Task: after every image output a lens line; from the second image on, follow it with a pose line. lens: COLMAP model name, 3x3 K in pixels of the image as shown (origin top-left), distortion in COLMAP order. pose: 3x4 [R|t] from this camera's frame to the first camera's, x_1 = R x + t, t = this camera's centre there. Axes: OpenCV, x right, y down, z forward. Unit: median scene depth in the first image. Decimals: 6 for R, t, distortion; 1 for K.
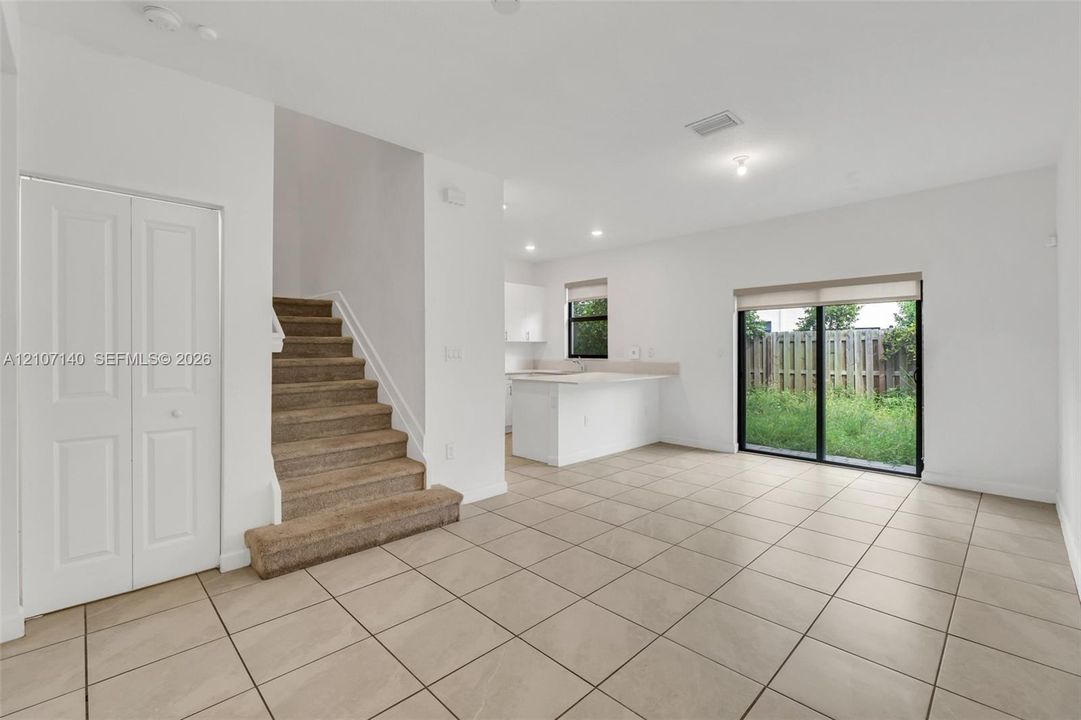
lens RADIAL K [[470.0, 0, 549.2], [0, 470.0, 349.0], [0, 0, 1]] dist [-0.000786, 0.000052]
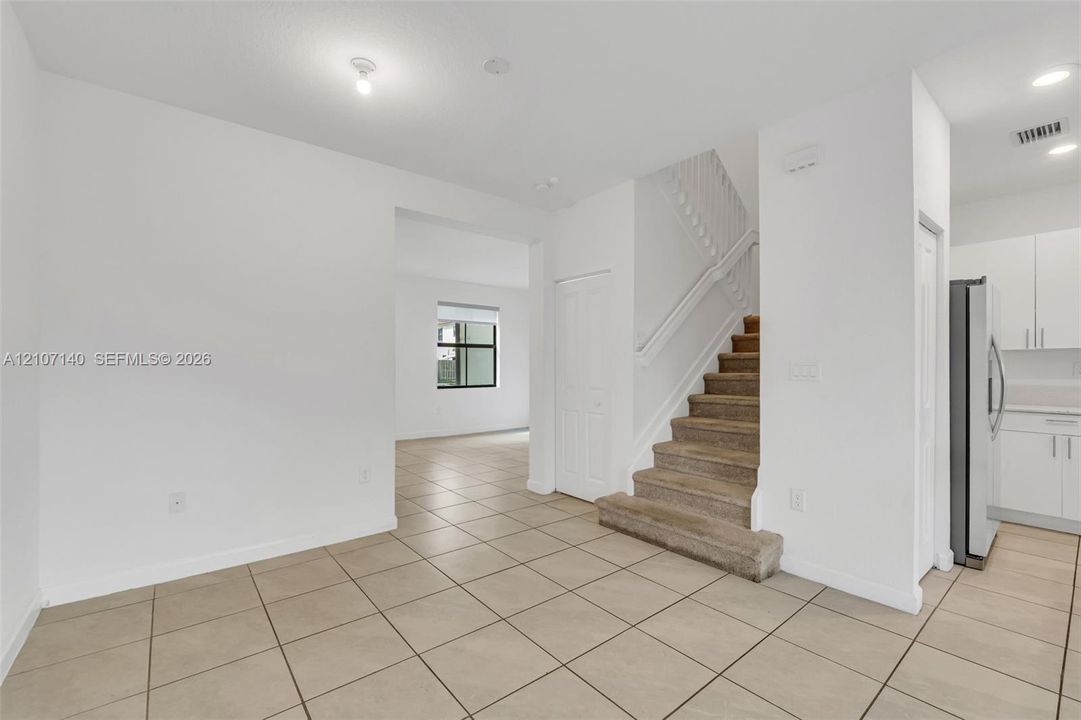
lens RADIAL K [[463.4, 0, 540.5], [0, 463.4, 360.0], [0, 0, 1]] dist [0.000578, -0.000092]
pose [[-0.101993, -0.008612, -0.994748, 0.368370], [-0.002851, 0.999961, -0.008365, 0.000692], [0.994781, 0.001983, -0.102013, 0.429035]]
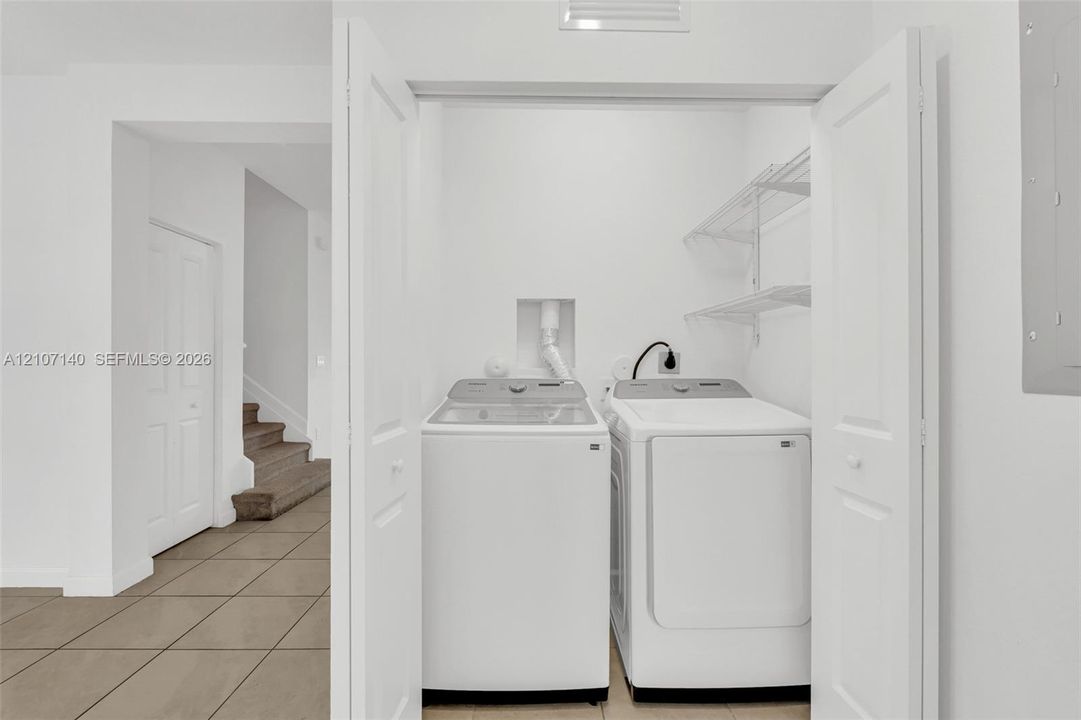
lens RADIAL K [[463.4, 0, 540.5], [0, 463.4, 360.0], [0, 0, 1]] dist [0.000578, -0.000092]
pose [[0.694095, 0.007532, 0.719844, -0.464176], [-0.004033, 0.999970, -0.006574, 0.009188], [-0.719872, 0.001660, 0.694105, -0.236371]]
